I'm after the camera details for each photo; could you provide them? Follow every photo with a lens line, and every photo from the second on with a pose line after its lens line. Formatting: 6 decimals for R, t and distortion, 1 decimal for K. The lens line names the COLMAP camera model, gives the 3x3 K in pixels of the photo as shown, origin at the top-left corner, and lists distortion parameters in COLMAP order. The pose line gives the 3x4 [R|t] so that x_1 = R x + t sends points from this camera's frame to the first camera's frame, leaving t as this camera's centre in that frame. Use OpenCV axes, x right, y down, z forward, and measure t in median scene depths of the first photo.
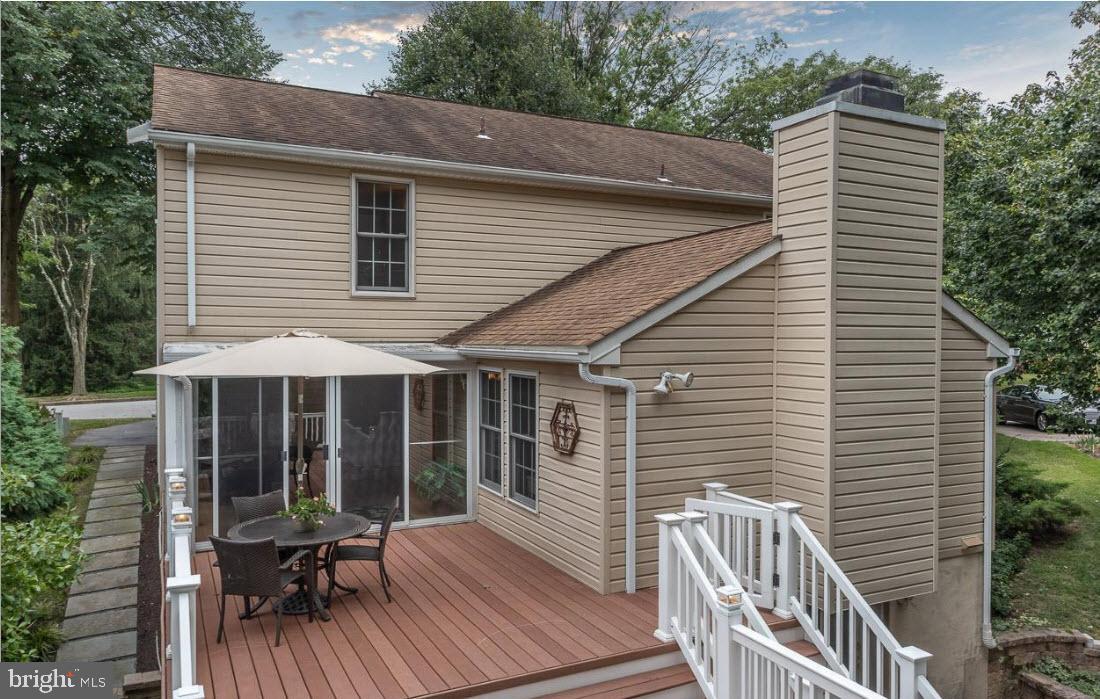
lens RADIAL K [[768.1, 0, 552.4], [0, 768.1, 341.0], [0, 0, 1]] dist [-0.010311, 0.002682]
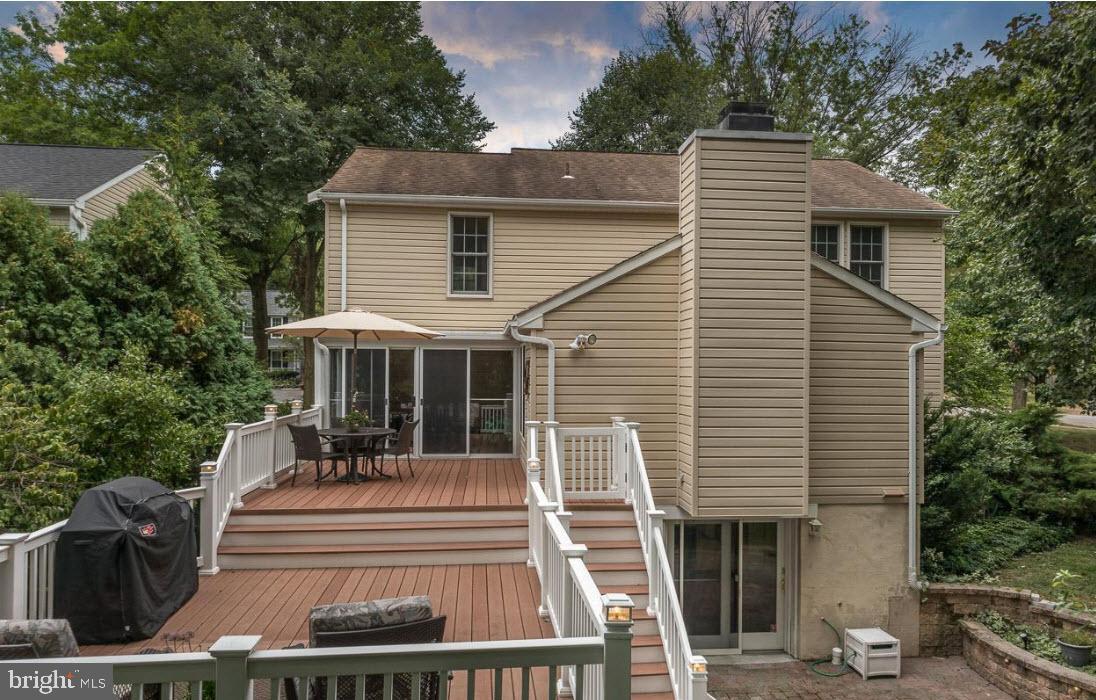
lens RADIAL K [[729.3, 0, 545.5], [0, 729.3, 357.7], [0, 0, 1]] dist [-0.008266, -0.002242]
pose [[0.928932, 0.002764, -0.370239, 0.441719], [-0.009792, 0.999806, -0.017104, 0.079983], [0.370120, 0.019513, 0.928779, -0.196915]]
